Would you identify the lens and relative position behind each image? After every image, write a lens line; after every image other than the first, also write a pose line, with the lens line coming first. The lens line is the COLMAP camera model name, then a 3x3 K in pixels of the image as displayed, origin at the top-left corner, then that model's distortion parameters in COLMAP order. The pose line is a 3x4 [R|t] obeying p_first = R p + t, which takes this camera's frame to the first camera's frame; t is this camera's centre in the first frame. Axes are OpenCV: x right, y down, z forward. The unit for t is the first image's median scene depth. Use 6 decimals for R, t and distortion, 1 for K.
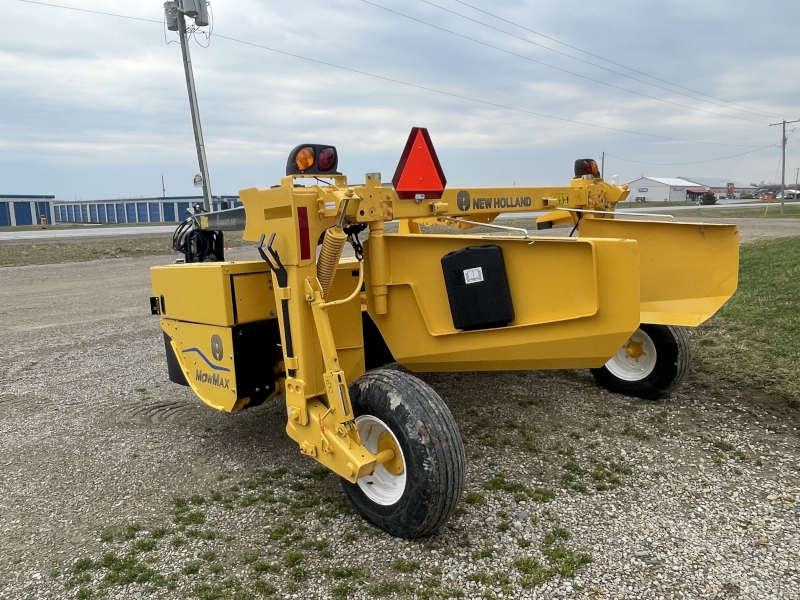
lens RADIAL K [[575.9, 0, 395.7], [0, 575.9, 303.9], [0, 0, 1]] dist [-0.004513, -0.004262]
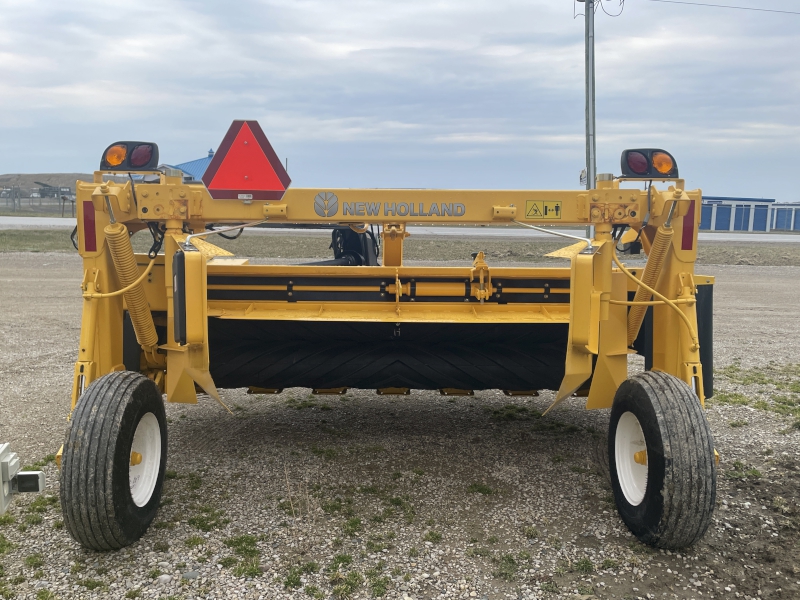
lens RADIAL K [[708.3, 0, 400.0], [0, 708.3, 299.2], [0, 0, 1]] dist [0.053896, -0.051700]
pose [[0.749462, 0.122294, -0.650654, 0.897484], [-0.149580, 0.988657, 0.013528, -0.074560], [0.644928, 0.087186, 0.759254, 0.308158]]
